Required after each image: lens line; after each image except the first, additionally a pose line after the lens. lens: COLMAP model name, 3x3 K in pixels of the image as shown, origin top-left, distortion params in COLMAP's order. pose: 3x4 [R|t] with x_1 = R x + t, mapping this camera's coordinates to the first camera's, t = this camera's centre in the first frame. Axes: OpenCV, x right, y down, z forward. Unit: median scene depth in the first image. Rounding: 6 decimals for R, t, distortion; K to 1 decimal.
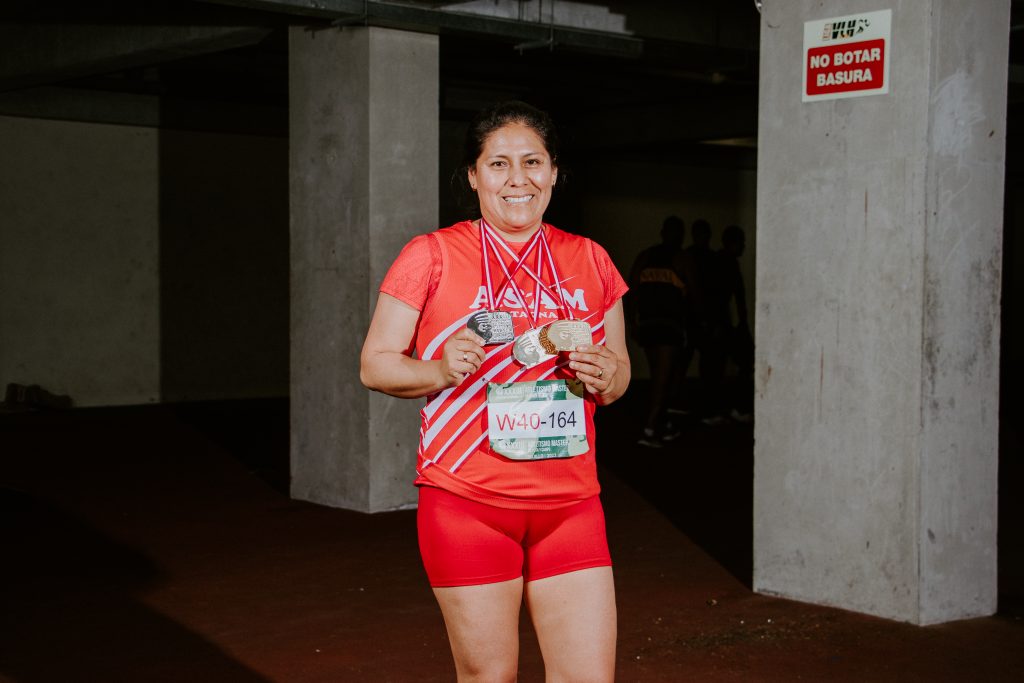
lens RADIAL K [[1655.0, 0, 511.9], [0, 1655.0, 355.3], [0, 0, 1]] dist [0.065896, 0.712519]
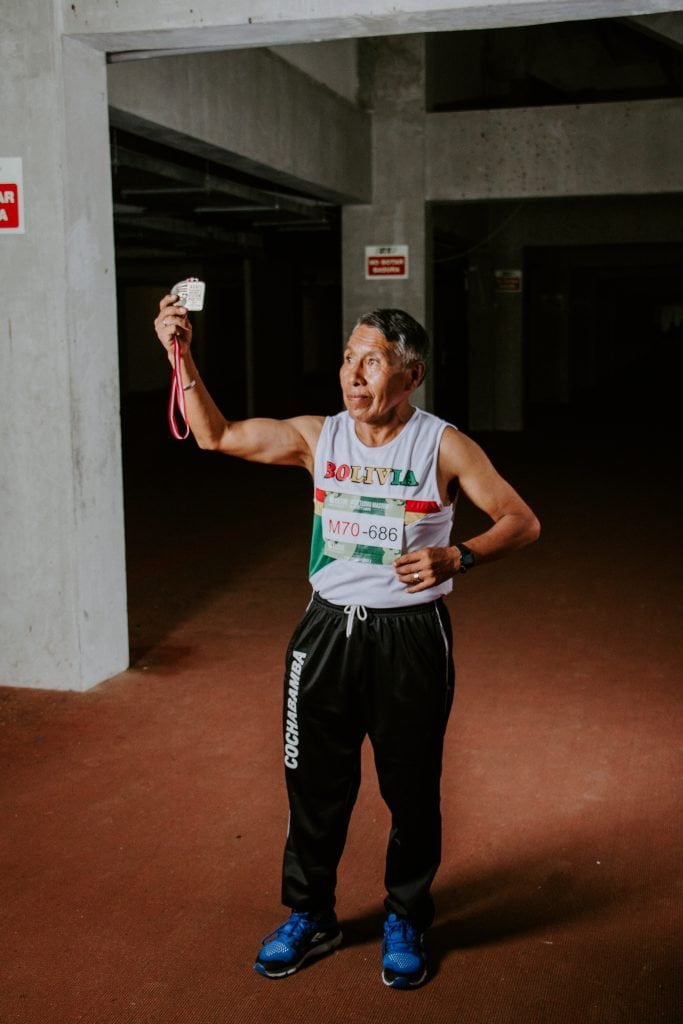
lens RADIAL K [[1325.5, 0, 345.2], [0, 1325.5, 515.2], [0, 0, 1]] dist [-0.004801, 0.310999]
pose [[0.816698, -0.094592, 0.569259, -0.123848], [0.043127, 0.993720, 0.103250, -0.050173], [-0.575451, -0.059774, 0.815649, 0.130501]]
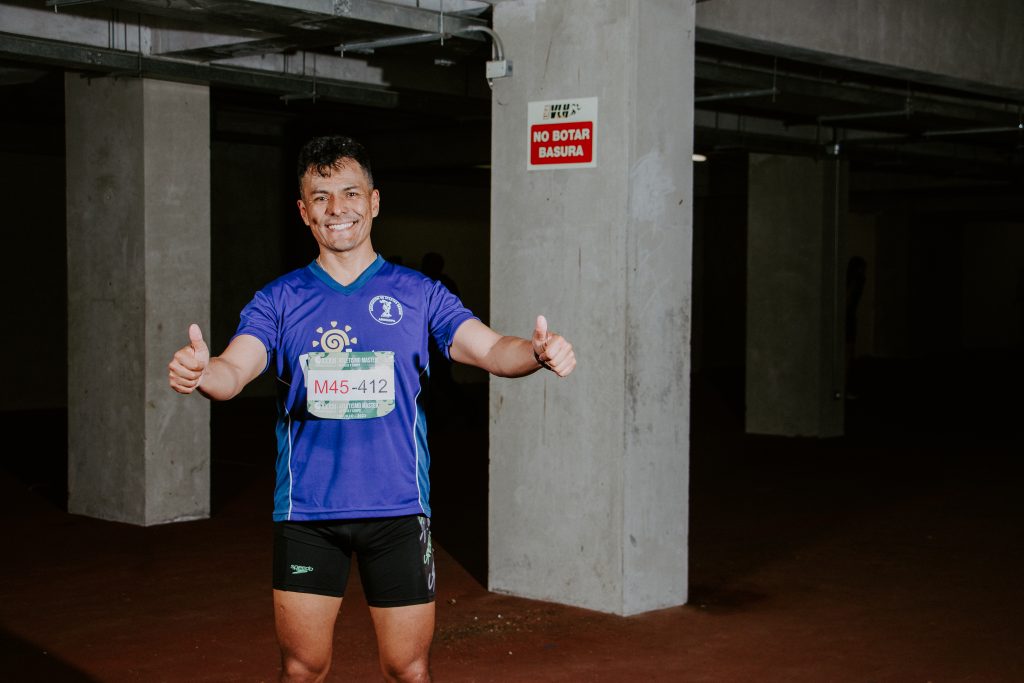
lens RADIAL K [[1630.8, 0, 515.1], [0, 1630.8, 353.6], [0, 0, 1]] dist [0.064359, 0.665476]
pose [[0.990403, -0.003017, 0.138178, 0.007817], [0.002819, 0.999995, 0.001627, -0.026240], [-0.138182, -0.001222, 0.990406, -0.136181]]
